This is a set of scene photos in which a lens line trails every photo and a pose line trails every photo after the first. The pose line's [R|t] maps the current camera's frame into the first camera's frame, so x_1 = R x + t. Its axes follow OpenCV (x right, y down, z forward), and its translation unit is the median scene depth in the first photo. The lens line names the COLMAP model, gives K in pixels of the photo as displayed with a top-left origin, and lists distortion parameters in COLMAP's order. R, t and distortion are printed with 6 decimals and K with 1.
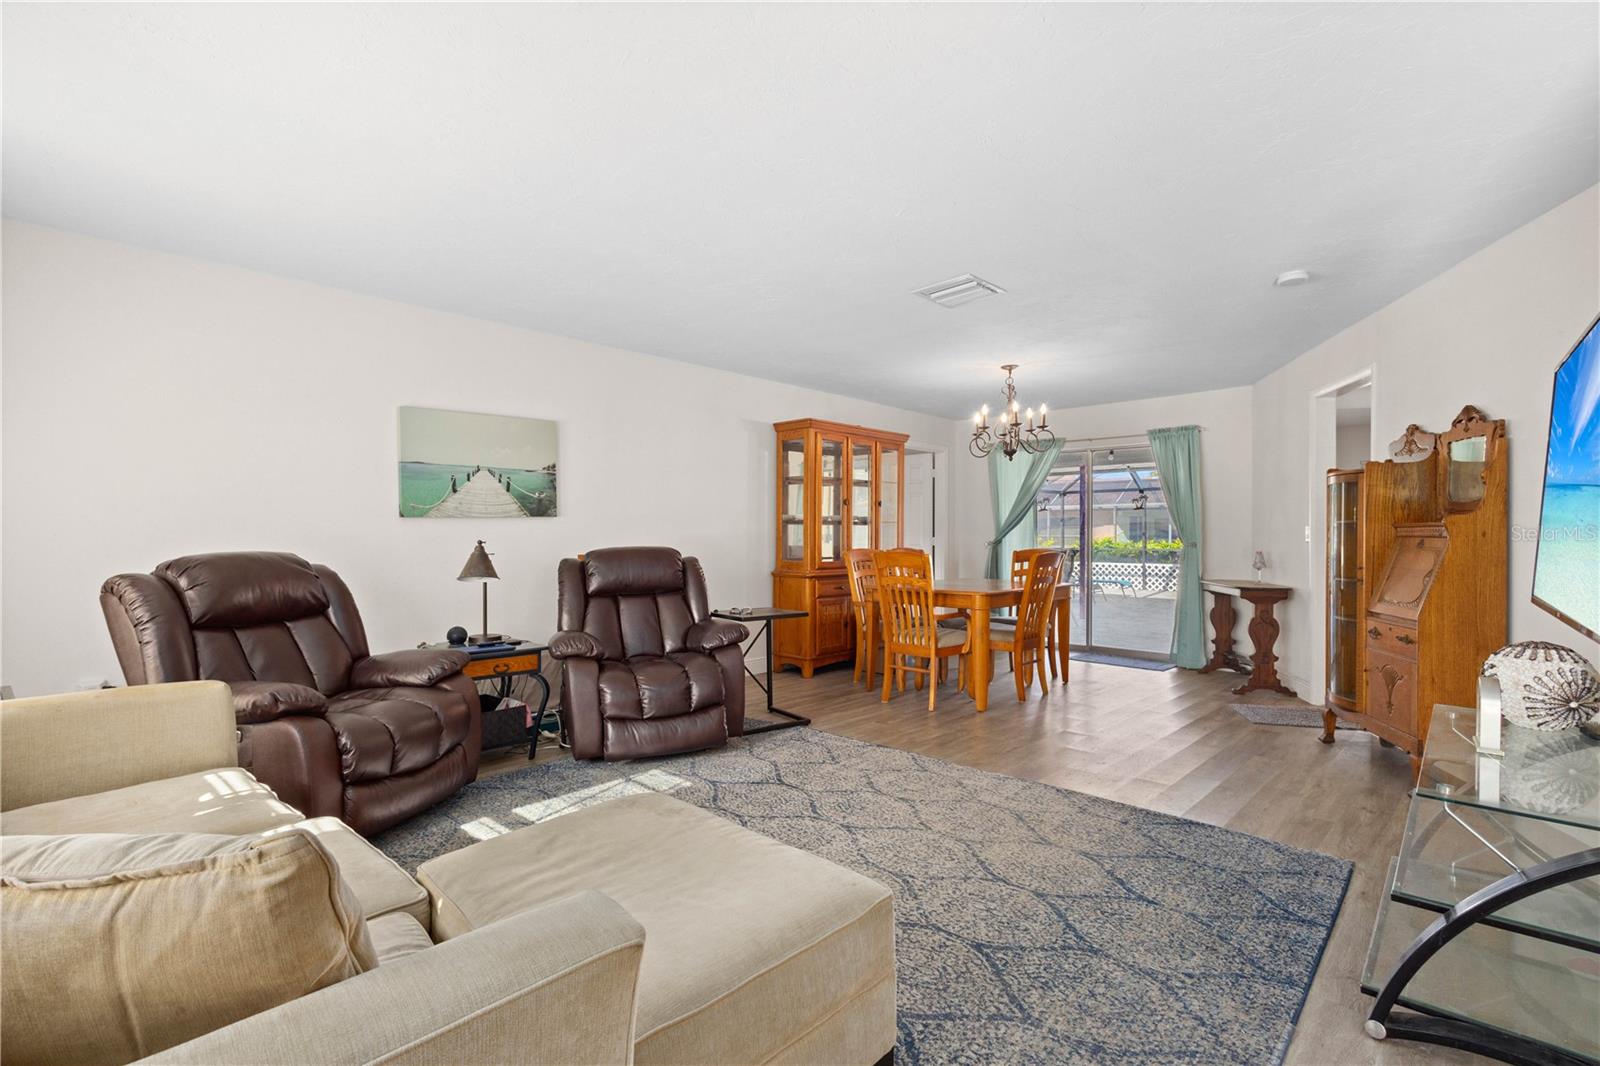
lens RADIAL K [[741.5, 0, 802.9], [0, 741.5, 536.0], [0, 0, 1]] dist [0.012065, -0.000178]
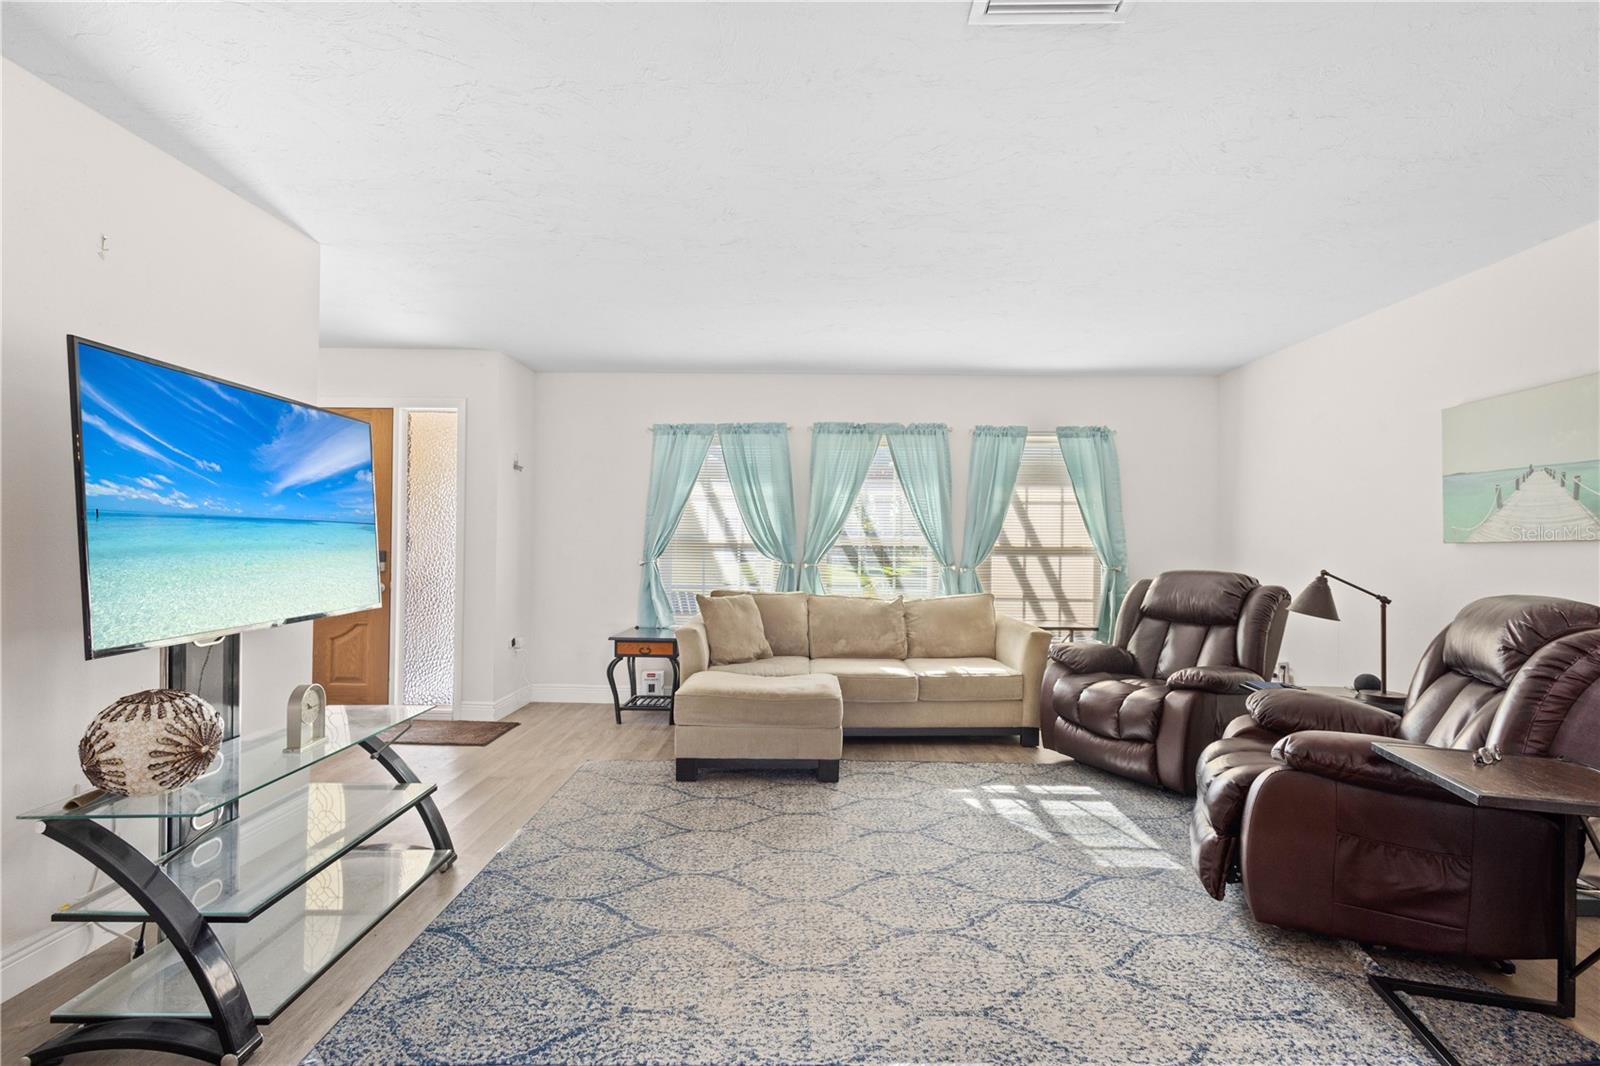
lens RADIAL K [[741.5, 0, 800.7], [0, 741.5, 538.1], [0, 0, 1]] dist [0.012065, -0.000178]
pose [[-0.738024, -0.011851, -0.674670, 0.725847], [-0.012690, 0.999913, -0.003683, -0.025451], [0.674655, 0.005844, -0.738110, 1.504894]]
